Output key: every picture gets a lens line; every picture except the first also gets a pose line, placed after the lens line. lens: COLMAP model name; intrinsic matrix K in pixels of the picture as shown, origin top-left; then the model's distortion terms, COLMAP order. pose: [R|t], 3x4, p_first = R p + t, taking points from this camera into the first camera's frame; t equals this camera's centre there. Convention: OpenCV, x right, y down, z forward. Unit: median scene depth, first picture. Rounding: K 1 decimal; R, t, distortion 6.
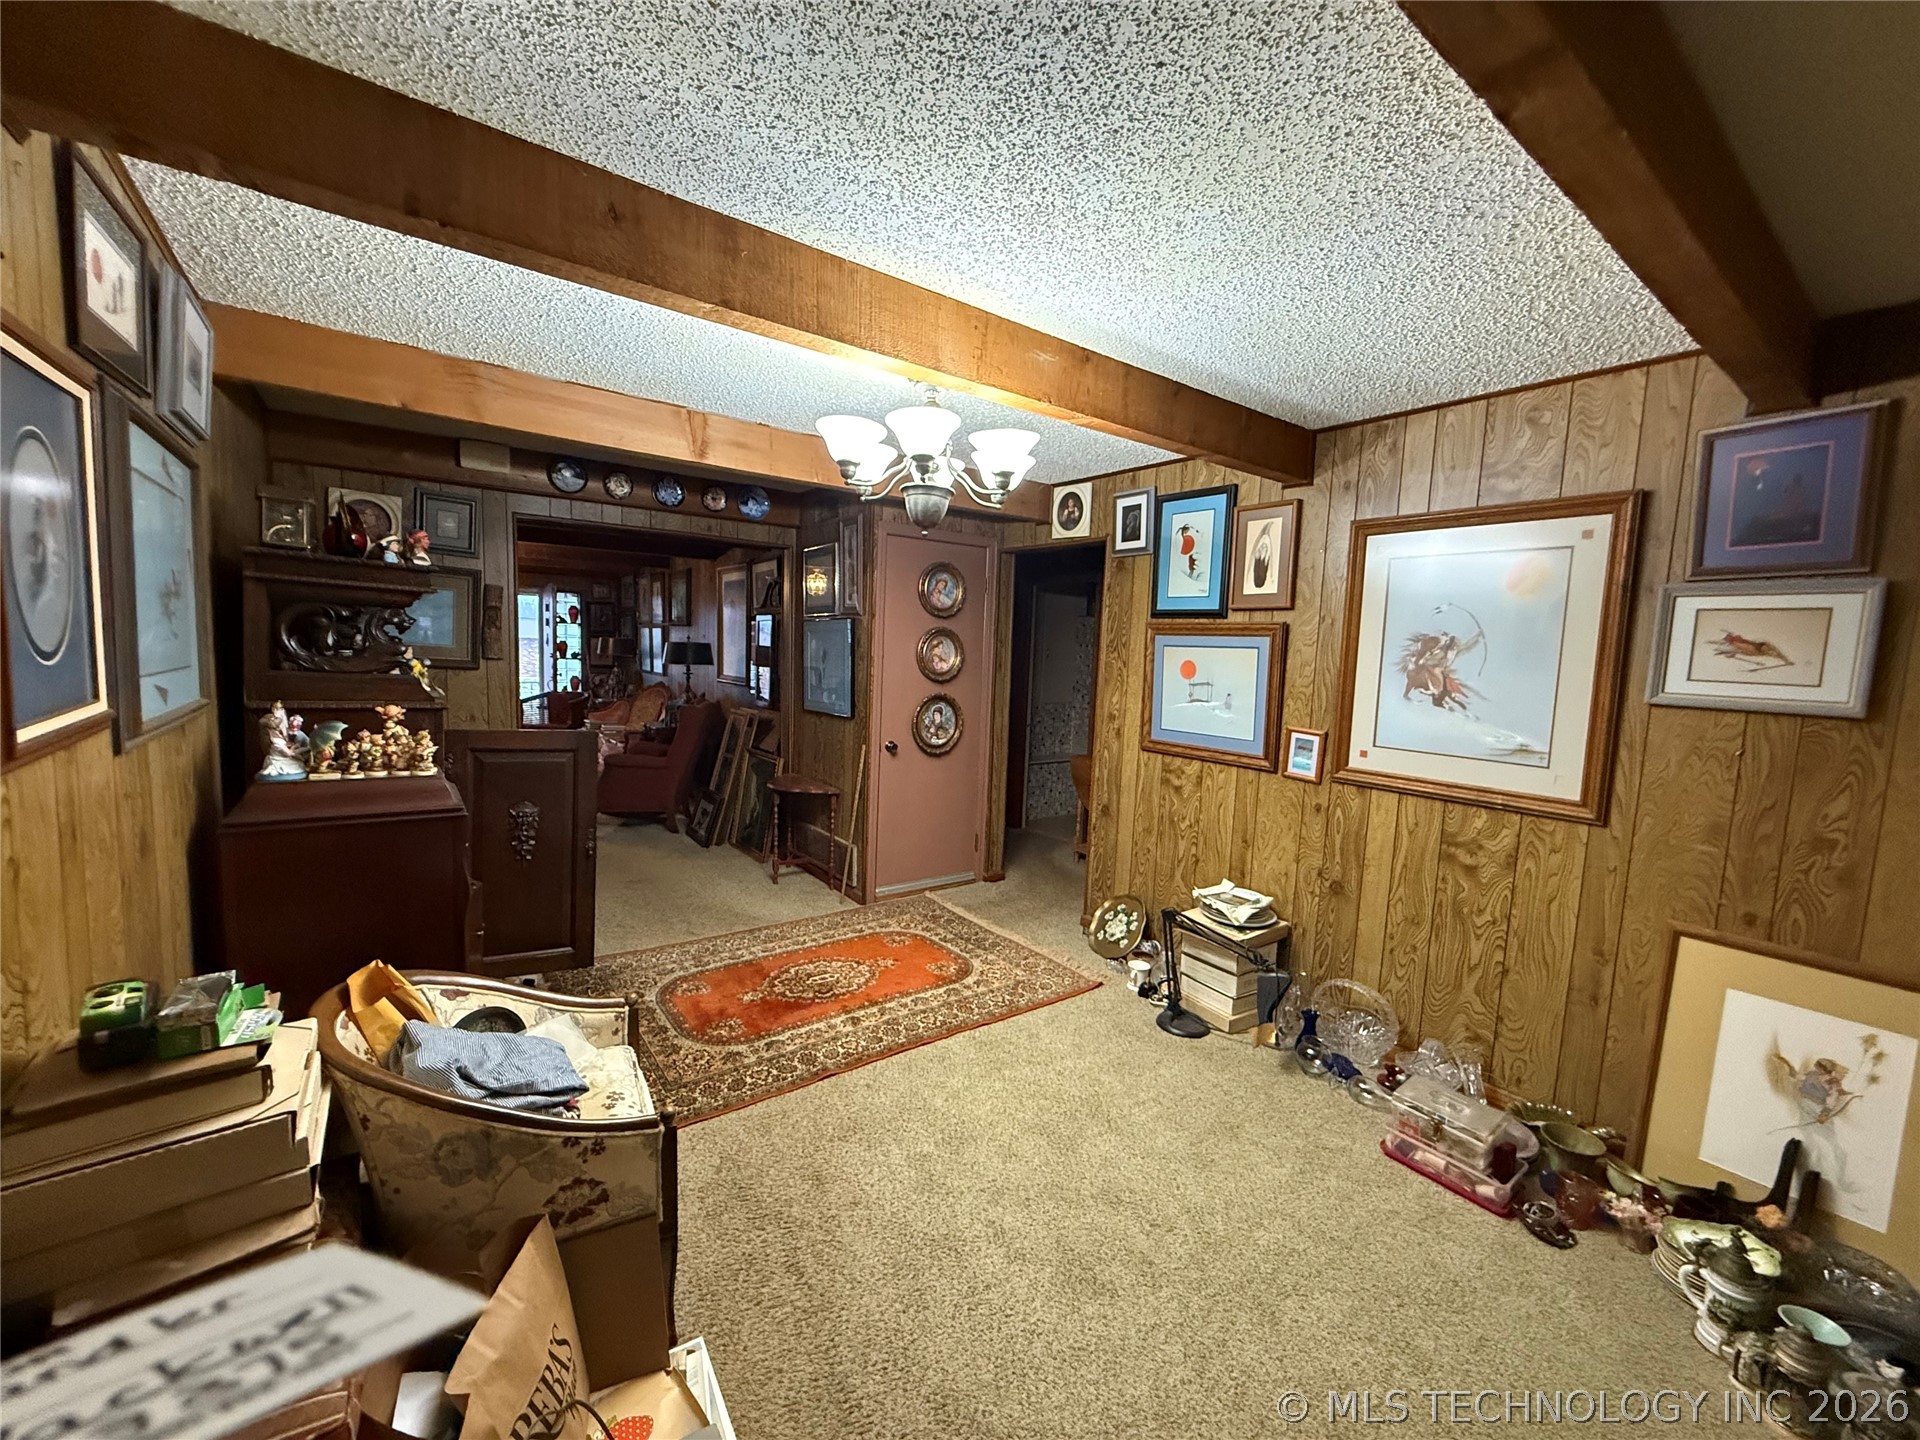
lens RADIAL K [[762.1, 0, 952.4], [0, 762.1, 709.9], [0, 0, 1]] dist [-0.001228, 0.000157]
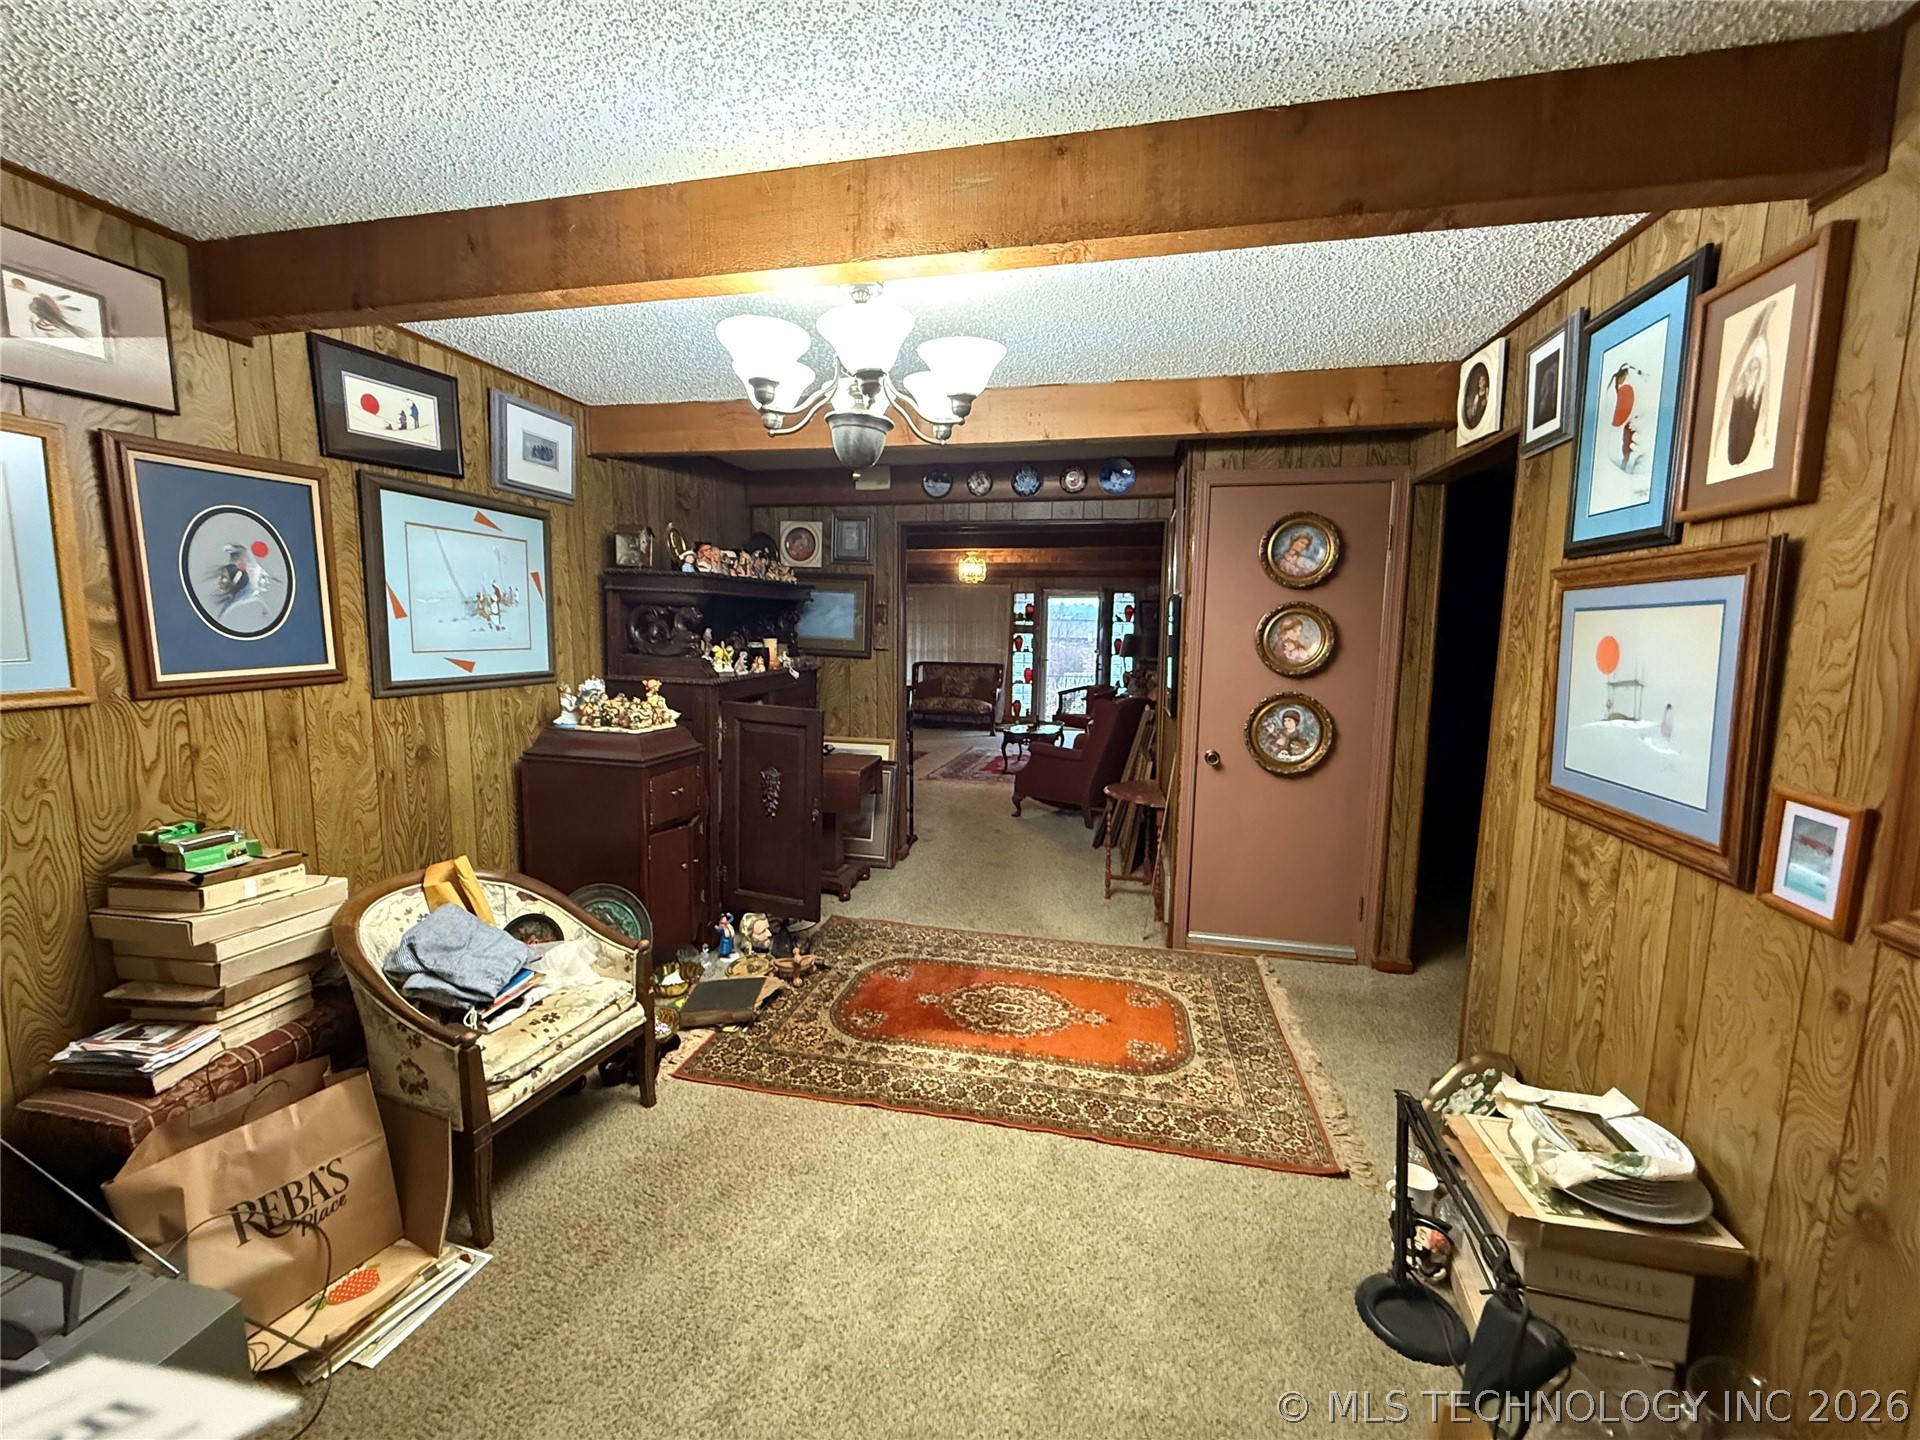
lens RADIAL K [[762.1, 0, 949.2], [0, 762.1, 712.9], [0, 0, 1]] dist [-0.001228, 0.000157]
pose [[0.662781, 0.052182, -0.746993, 0.431784], [-0.049584, 0.998438, 0.025753, -0.006126], [0.747170, 0.019970, 0.664333, 0.369066]]
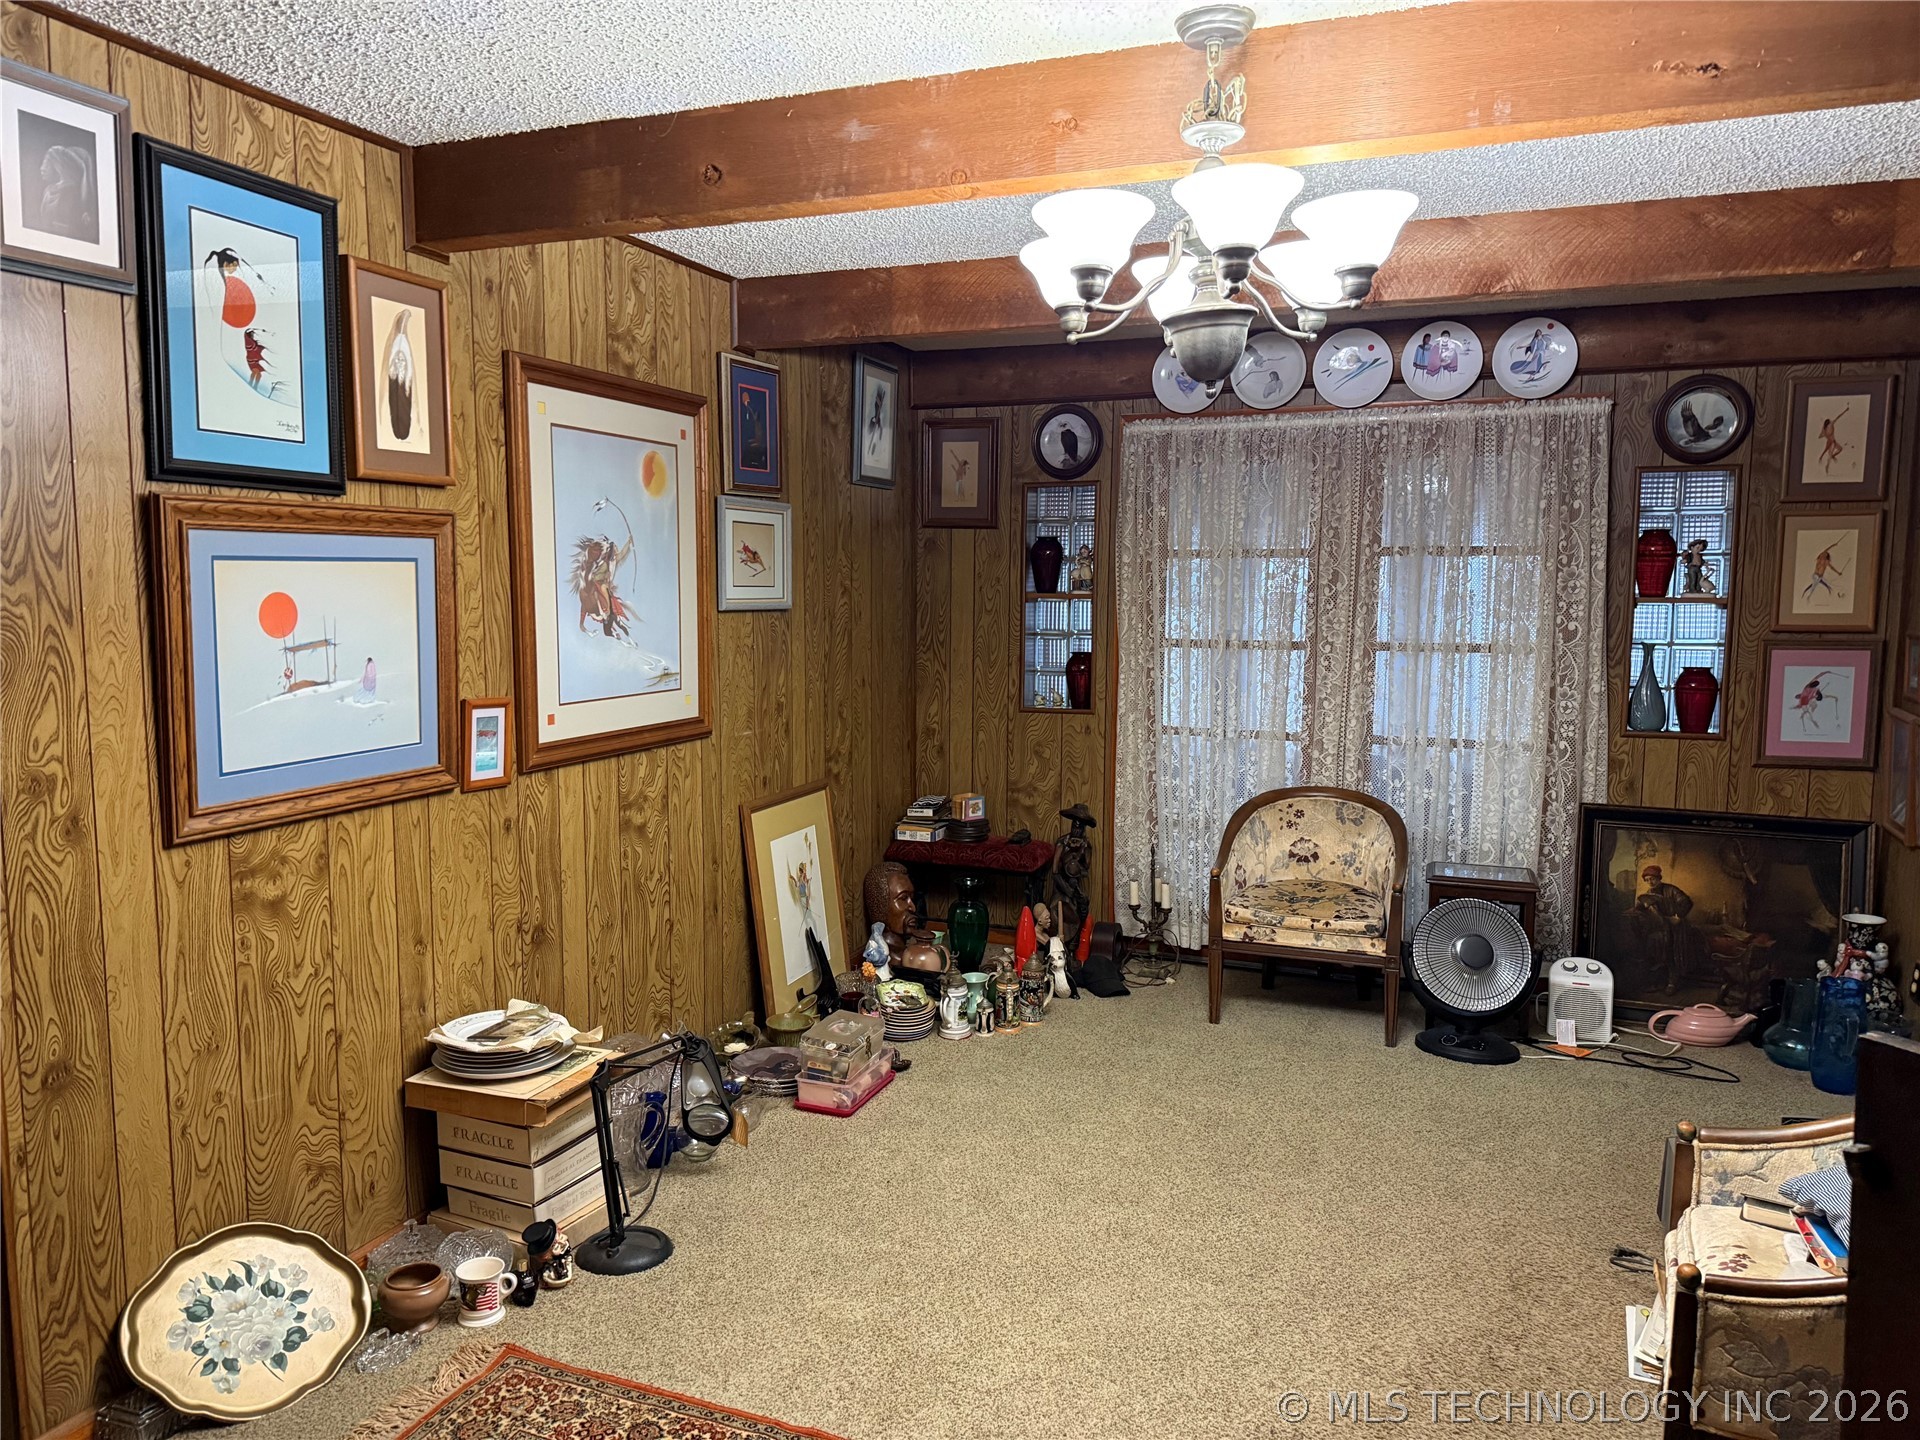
lens RADIAL K [[1336.9, 0, 959.2], [0, 1336.9, 730.1], [0, 0, 1]] dist [-0.008354, -0.011482]
pose [[-0.547518, -0.135352, 0.825775, -0.542154], [0.042754, 0.981018, 0.189145, -0.121749], [-0.835701, 0.138866, -0.531338, 1.173279]]
